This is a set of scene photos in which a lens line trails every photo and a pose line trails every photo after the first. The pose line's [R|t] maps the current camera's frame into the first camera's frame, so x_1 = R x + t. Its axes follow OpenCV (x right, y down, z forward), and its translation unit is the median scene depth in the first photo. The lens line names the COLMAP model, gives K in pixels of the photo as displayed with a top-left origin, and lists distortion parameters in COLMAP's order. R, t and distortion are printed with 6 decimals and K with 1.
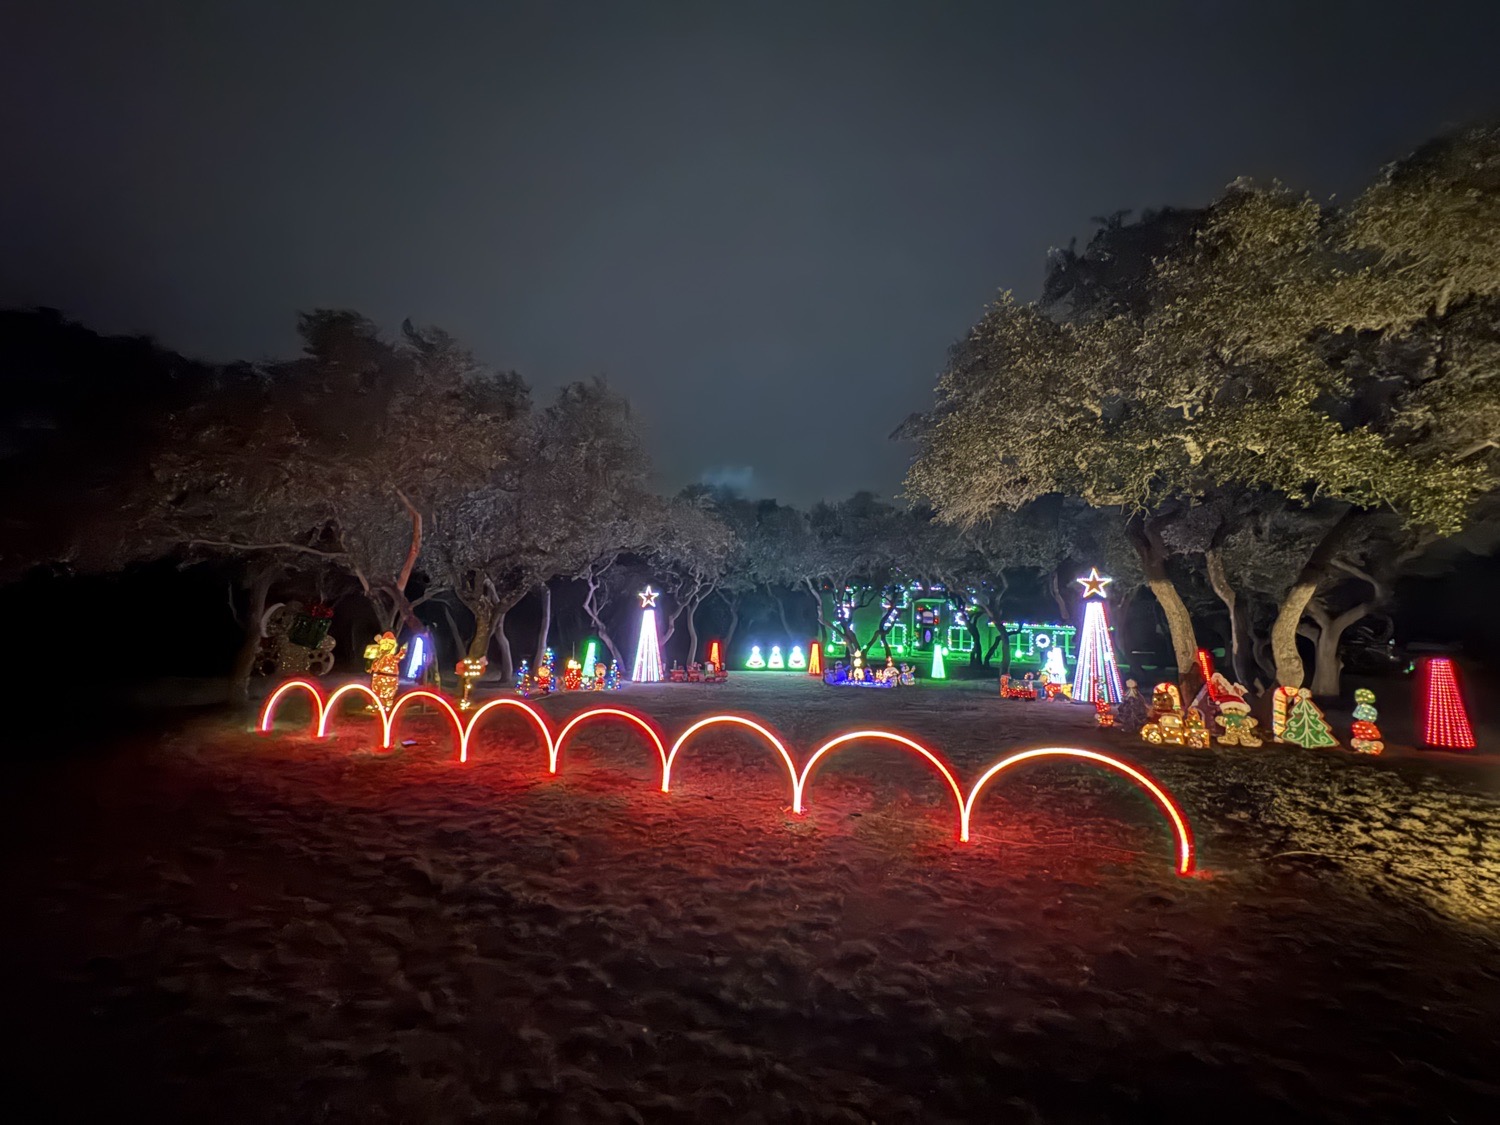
lens RADIAL K [[598.2, 0, 744.1], [0, 598.2, 562.1], [0, 0, 1]] dist [-0.003402, 0.000351]
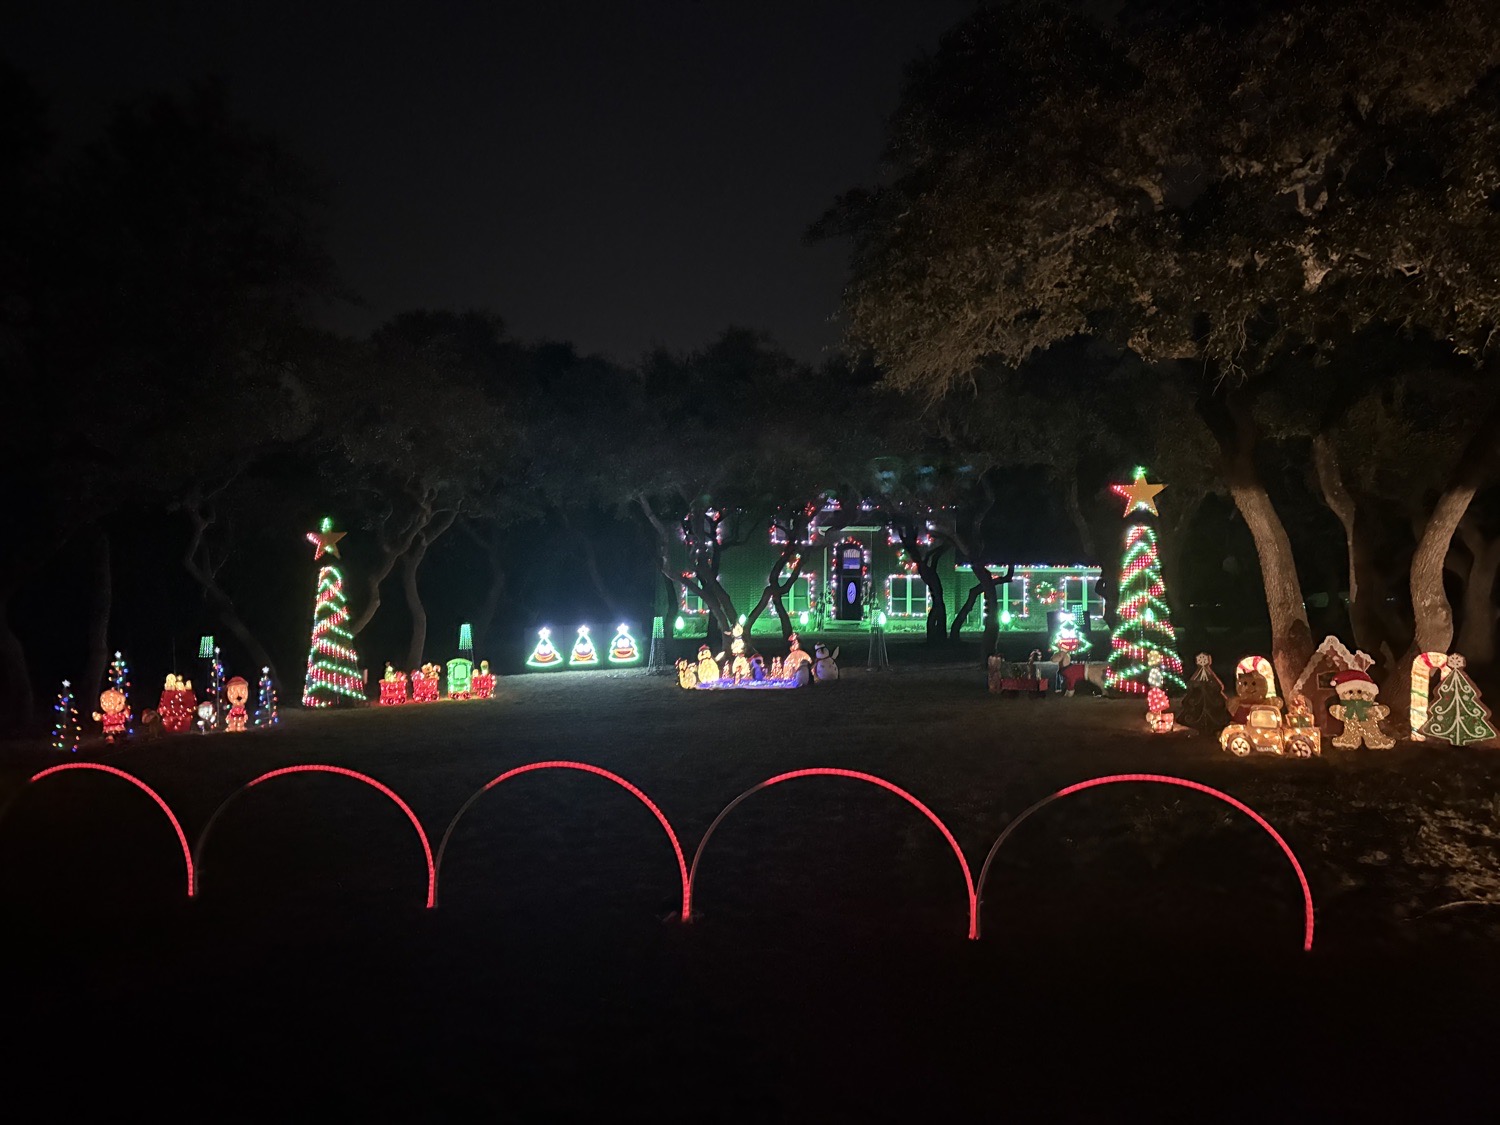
lens RADIAL K [[1132.2, 0, 747.8], [0, 1132.2, 563.1], [0, 0, 1]] dist [0.034069, -0.036885]
pose [[0.977905, -0.036673, 0.205810, -0.027434], [0.018319, 0.995738, 0.090388, -0.004880], [-0.208248, -0.084620, 0.974409, -0.010296]]
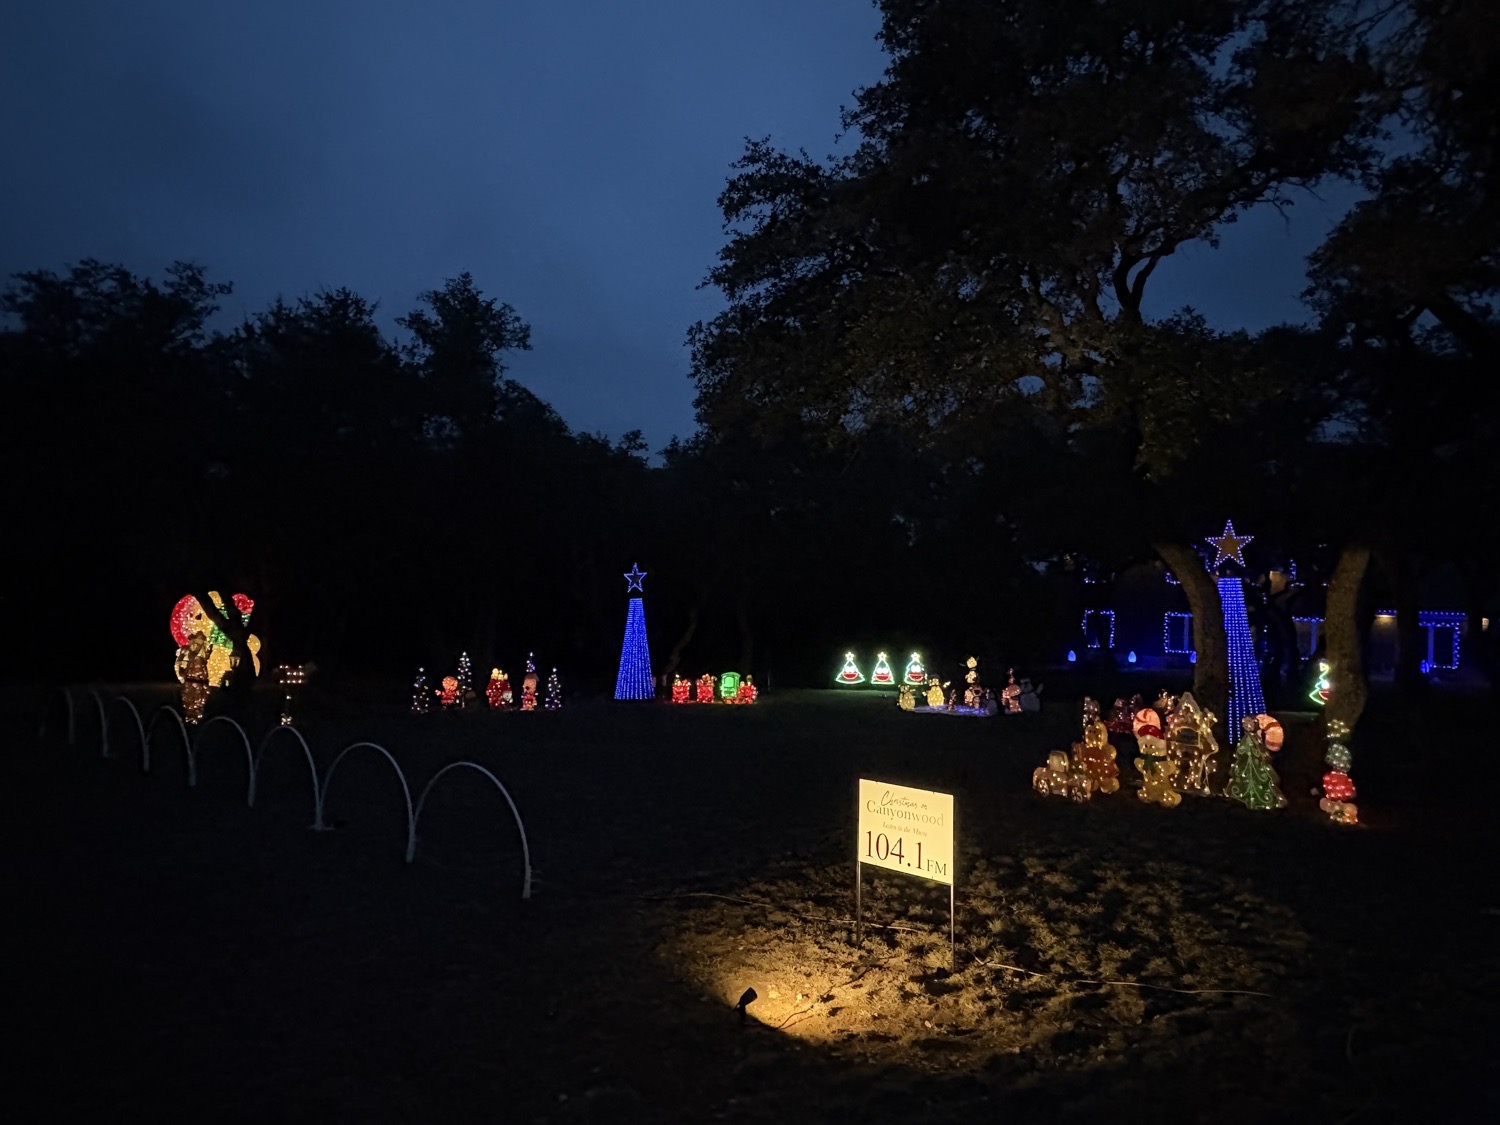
lens RADIAL K [[1018.2, 0, 749.6], [0, 1018.2, 563.9], [0, 0, 1]] dist [-0.007623, 0.000953]
pose [[0.959675, -0.018044, -0.280532, 0.698675], [0.033460, 0.998175, 0.050261, -0.030403], [0.279113, -0.057621, 0.958528, -0.197165]]
